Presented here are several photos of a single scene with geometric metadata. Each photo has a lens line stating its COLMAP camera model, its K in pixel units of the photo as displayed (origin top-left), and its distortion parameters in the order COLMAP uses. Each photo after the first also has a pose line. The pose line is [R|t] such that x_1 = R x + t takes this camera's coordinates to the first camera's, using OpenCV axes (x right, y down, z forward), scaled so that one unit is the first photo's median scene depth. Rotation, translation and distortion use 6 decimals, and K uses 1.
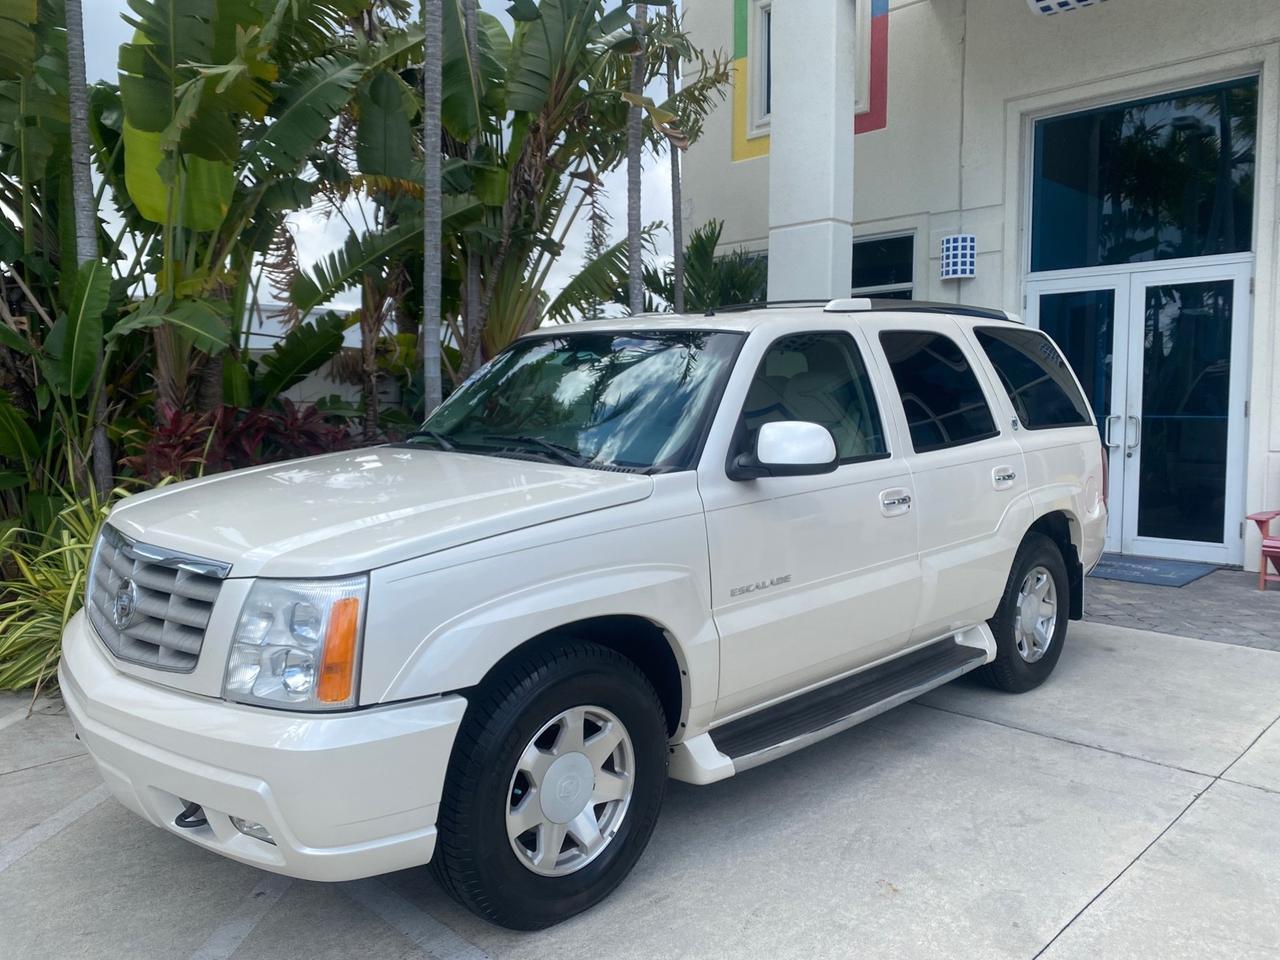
lens RADIAL K [[981.8, 0, 637.3], [0, 981.8, 475.9], [0, 0, 1]] dist [0.011600, 0.002460]
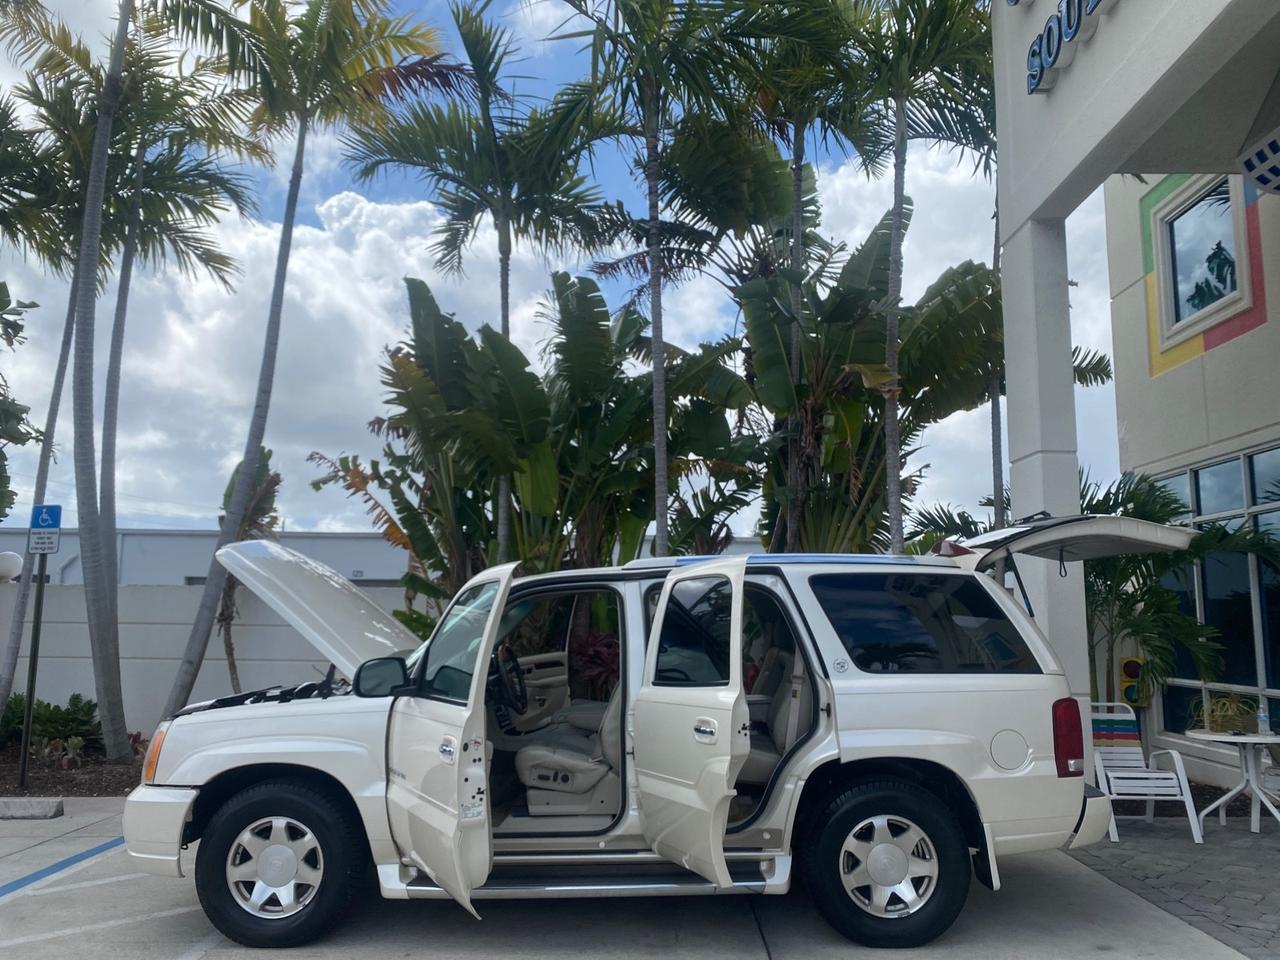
lens RADIAL K [[981.8, 0, 637.3], [0, 981.8, 475.9], [0, 0, 1]] dist [0.011600, 0.002460]
pose [[0.704979, -0.095339, -0.702791, 1.026833], [-0.063990, 0.978332, -0.196907, -0.032303], [0.706336, 0.183787, 0.683602, 0.087958]]
